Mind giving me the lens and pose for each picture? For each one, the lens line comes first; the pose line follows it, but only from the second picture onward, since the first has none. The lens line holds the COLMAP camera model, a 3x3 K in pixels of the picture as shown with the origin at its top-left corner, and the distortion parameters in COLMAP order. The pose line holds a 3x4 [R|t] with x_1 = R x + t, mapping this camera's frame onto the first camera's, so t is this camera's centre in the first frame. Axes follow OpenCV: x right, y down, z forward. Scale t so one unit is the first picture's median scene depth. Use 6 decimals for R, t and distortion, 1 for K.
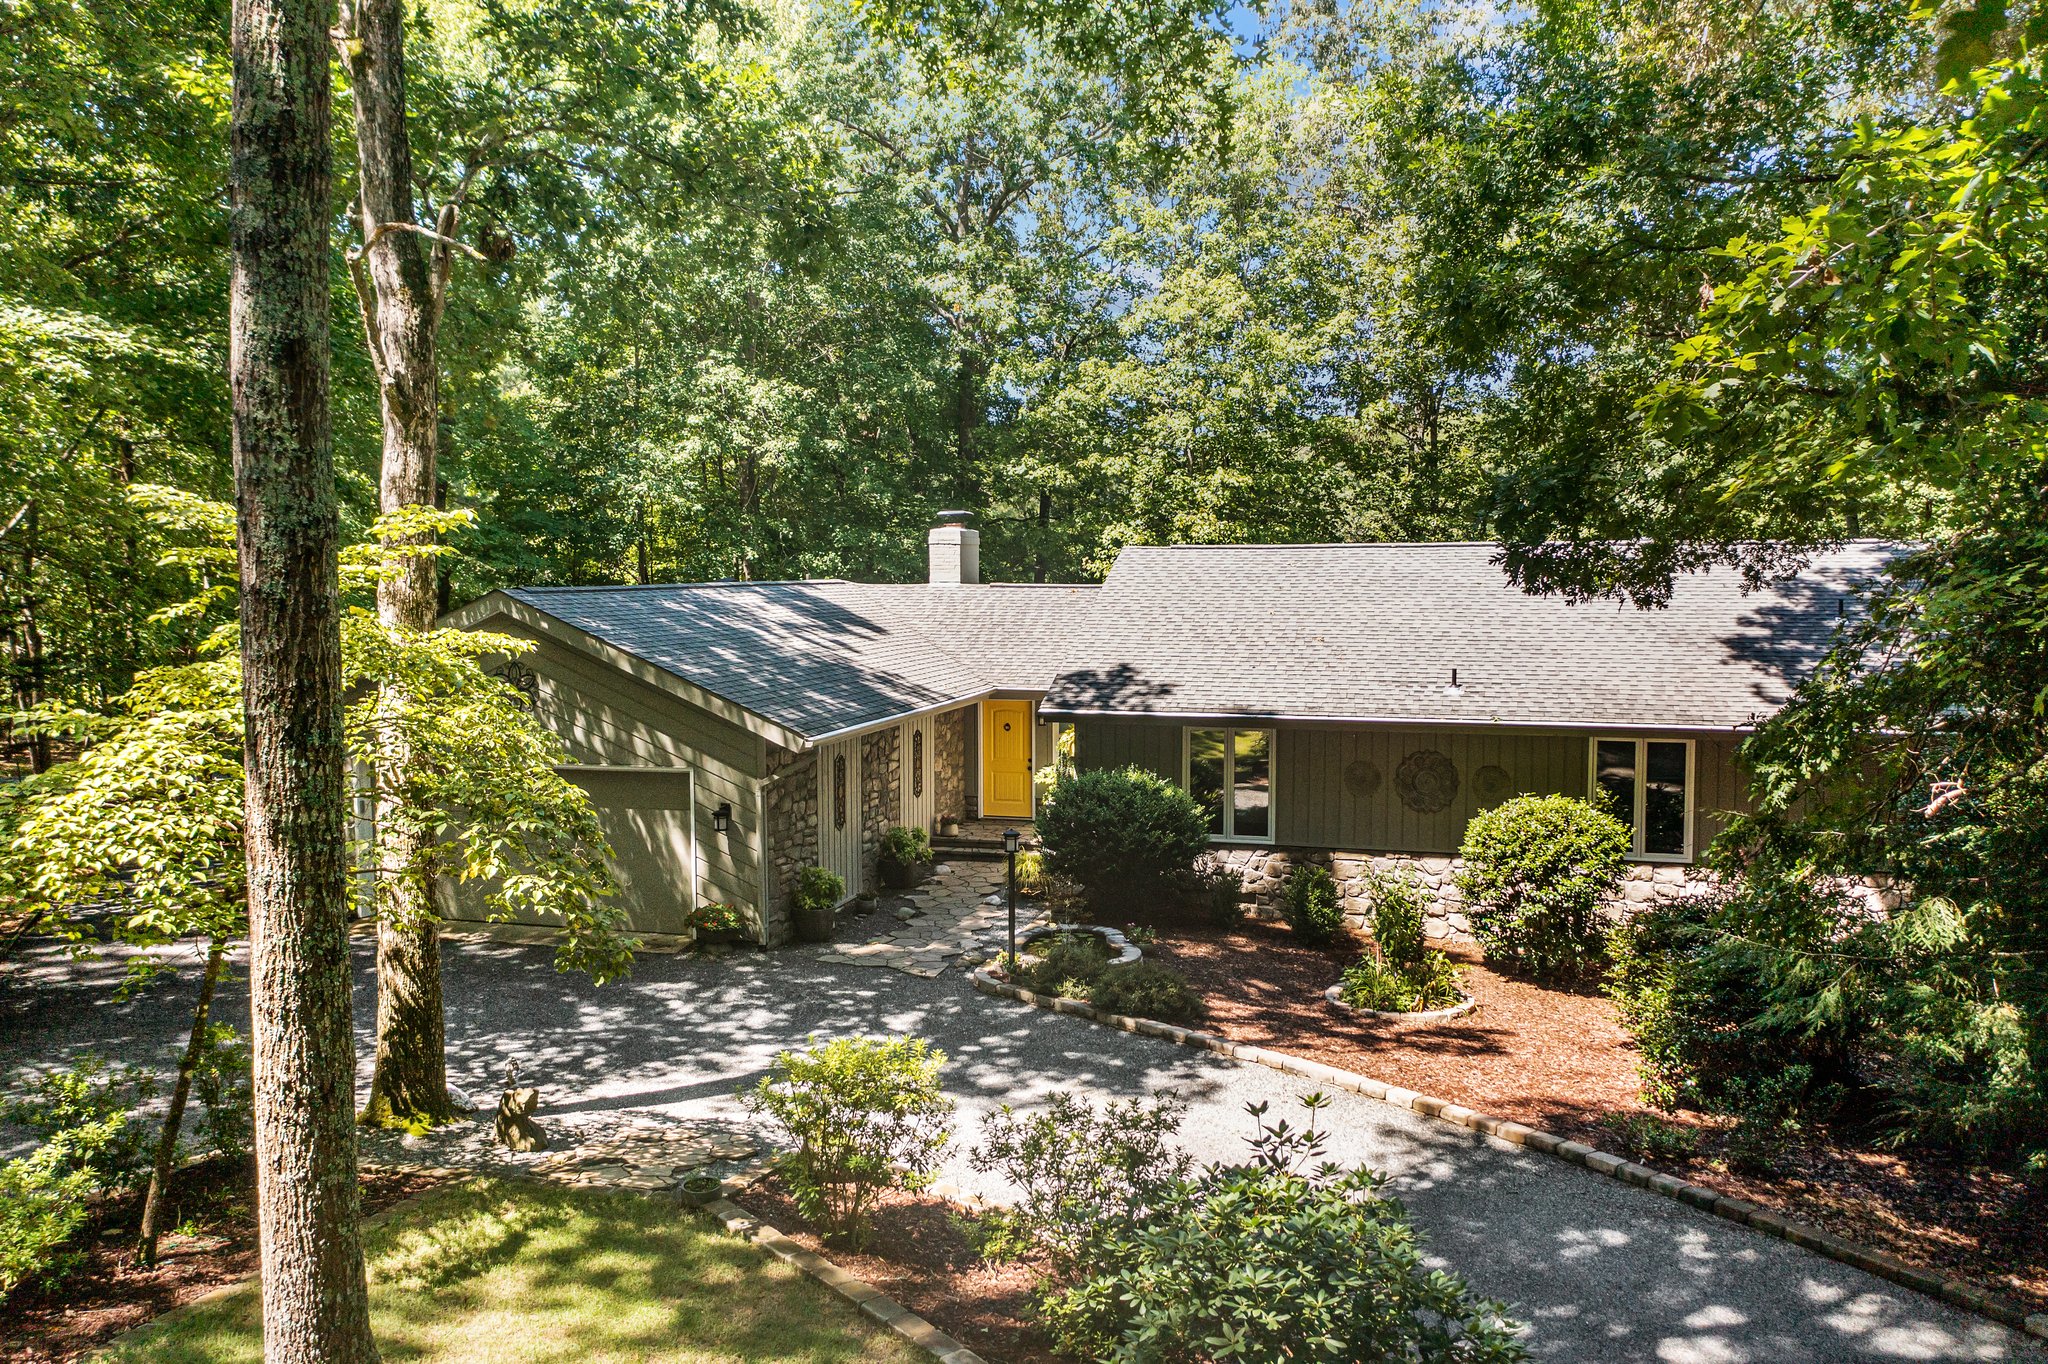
lens RADIAL K [[1655.3, 0, 1007.7], [0, 1655.3, 676.7], [0, 0, 1]] dist [-0.000749, 0.005502]
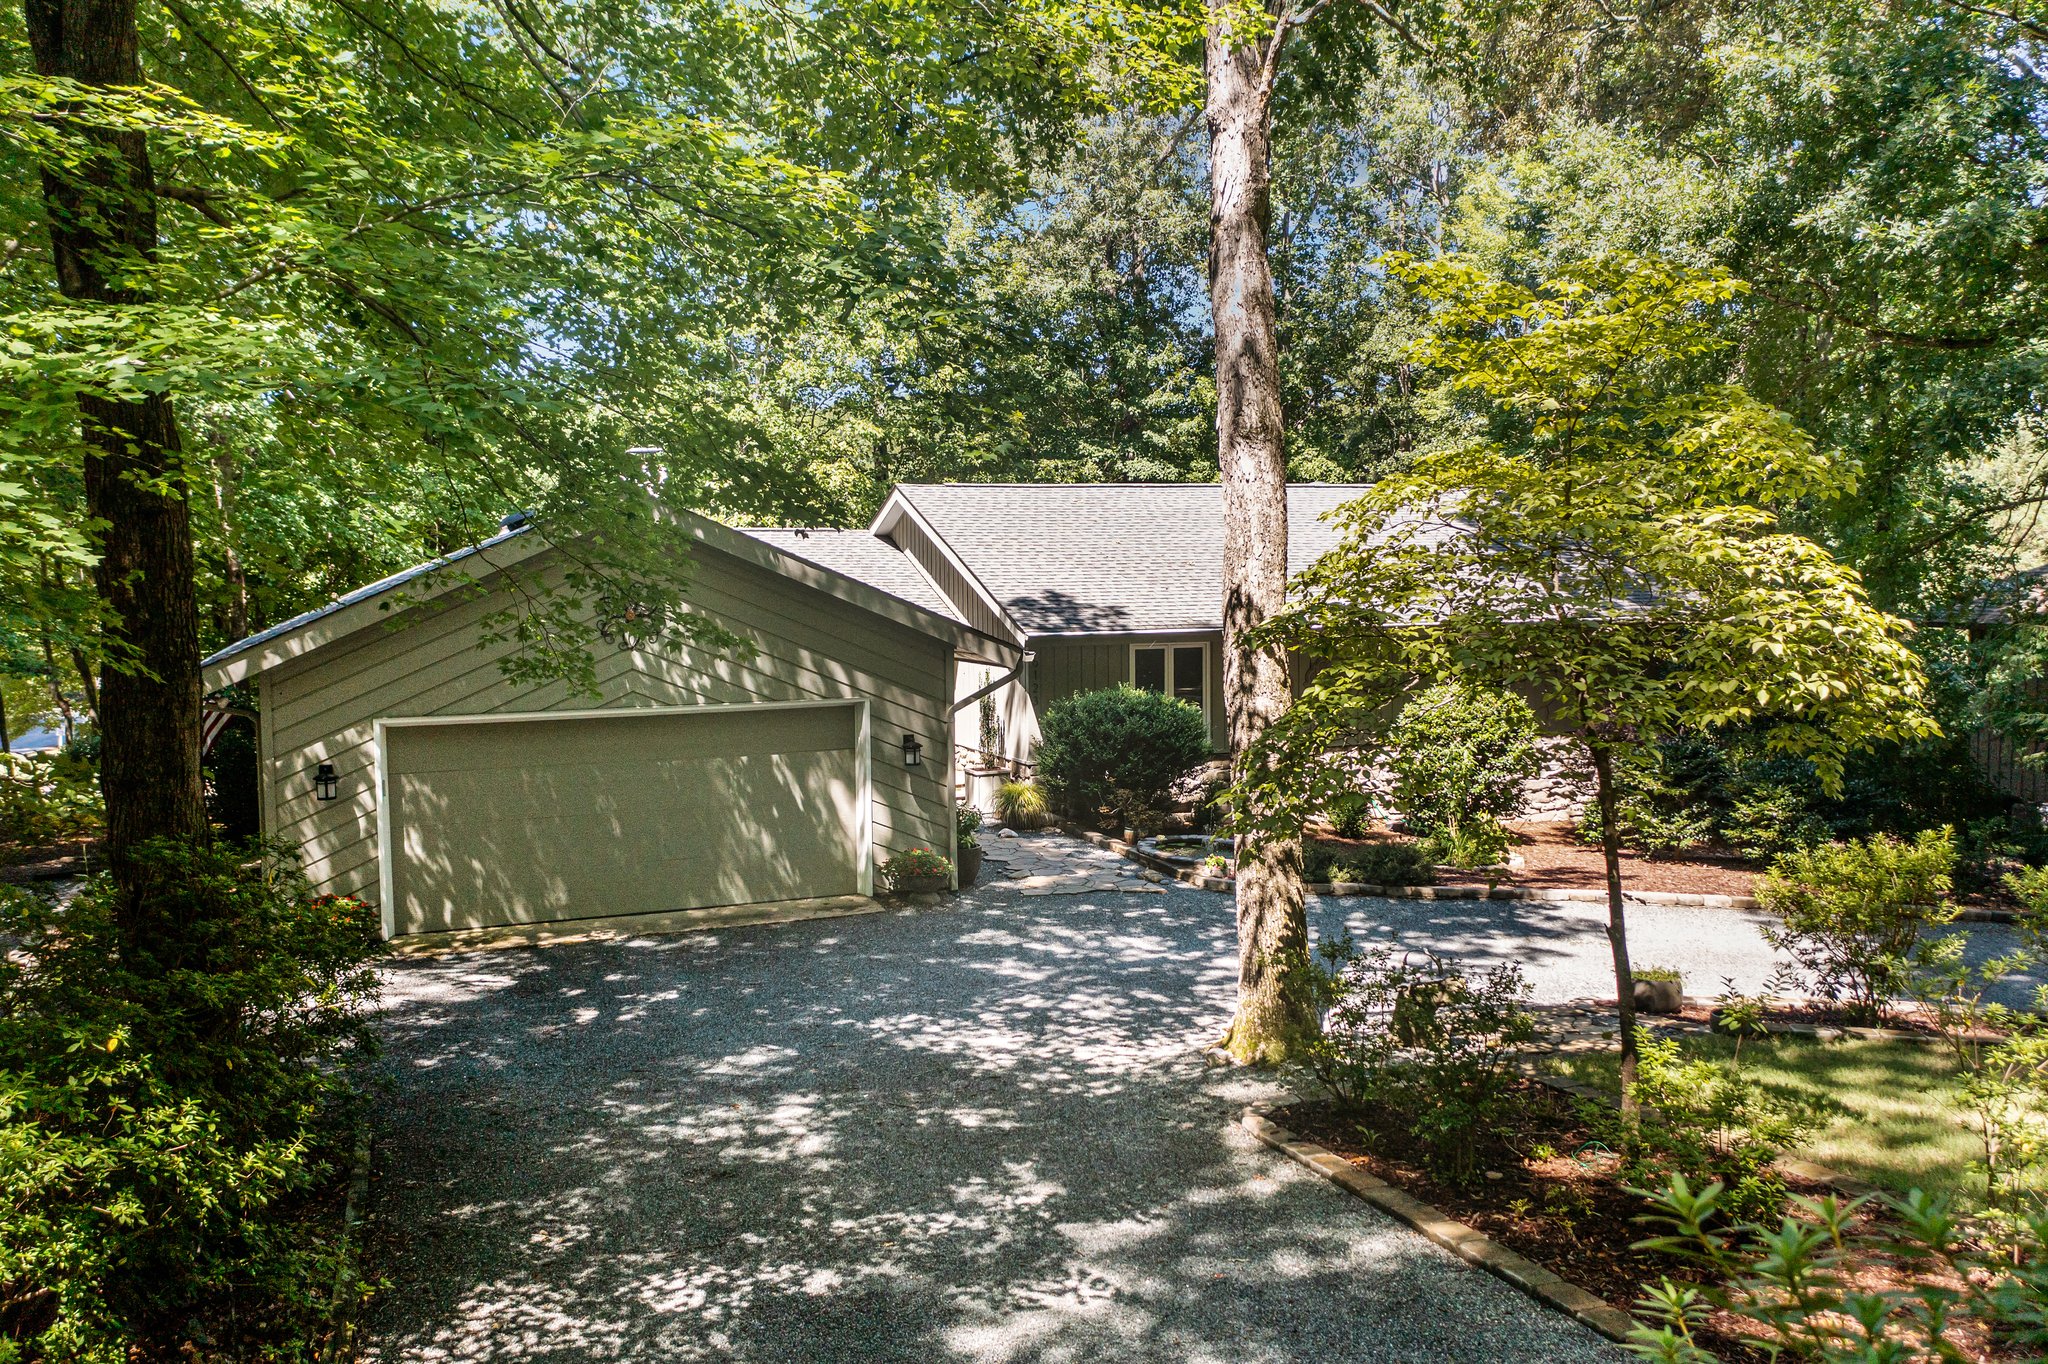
lens RADIAL K [[1632.0, 0, 1024.0], [0, 1632.0, 682.0], [0, 0, 1]] dist [-0.005348, -0.000496]
pose [[0.751567, -0.037453, 0.658593, -0.746249], [0.046961, 0.998892, 0.003214, 0.050194], [-0.657983, 0.028513, 0.752492, 0.327026]]
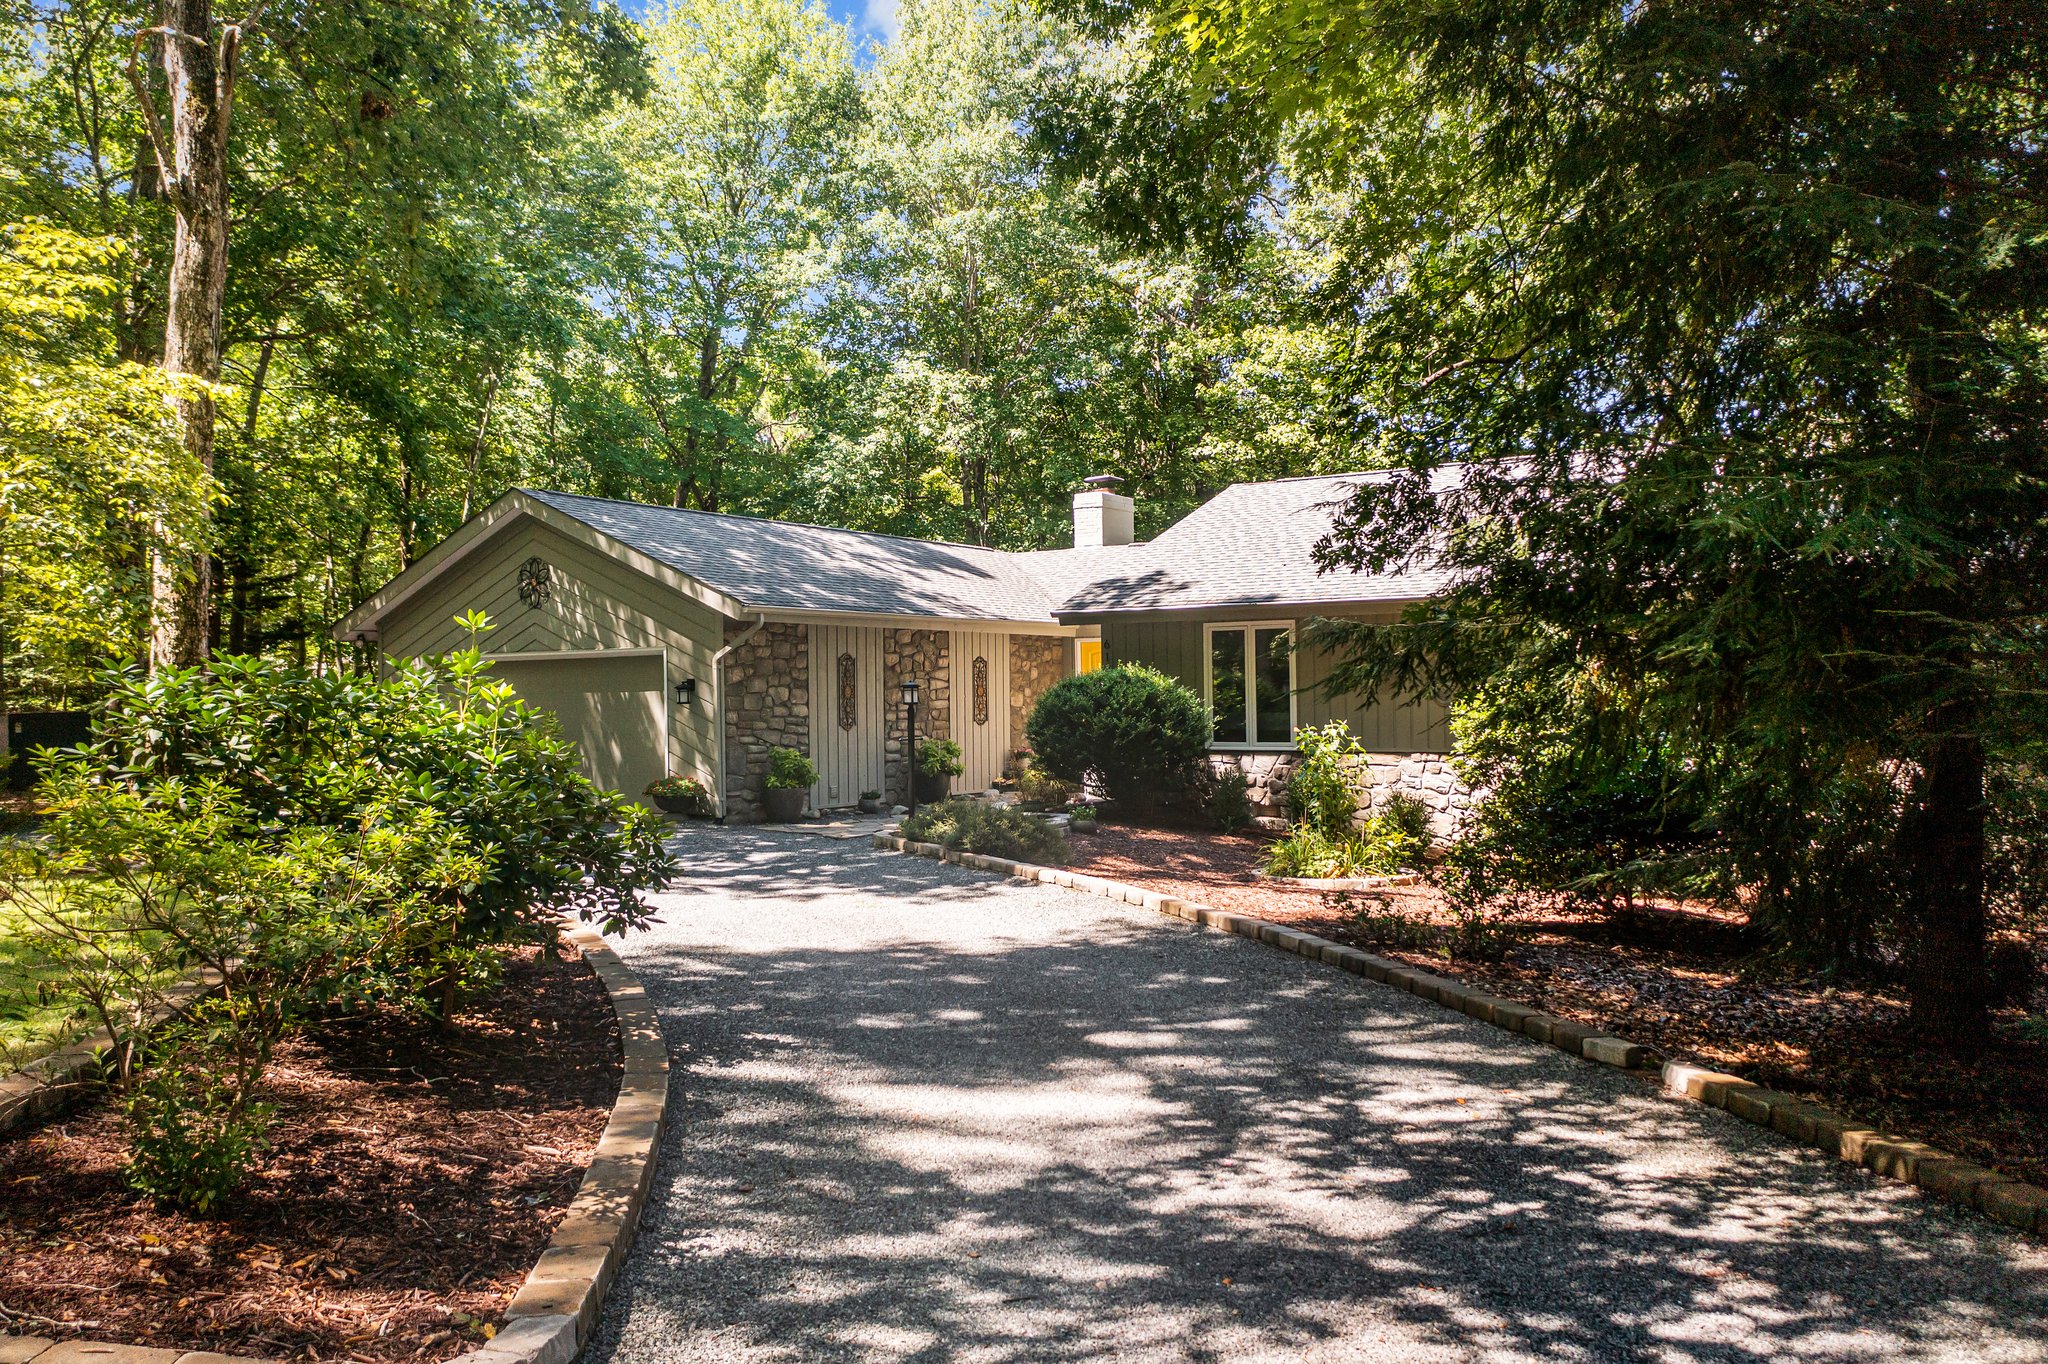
lens RADIAL K [[1632.0, 0, 1024.0], [0, 1632.0, 682.0], [0, 0, 1]] dist [-0.005348, -0.000496]
pose [[0.955691, -0.014871, -0.293995, 0.351719], [-0.009113, 0.996750, -0.080041, 0.171205], [0.294230, 0.079173, 0.952450, 0.103711]]
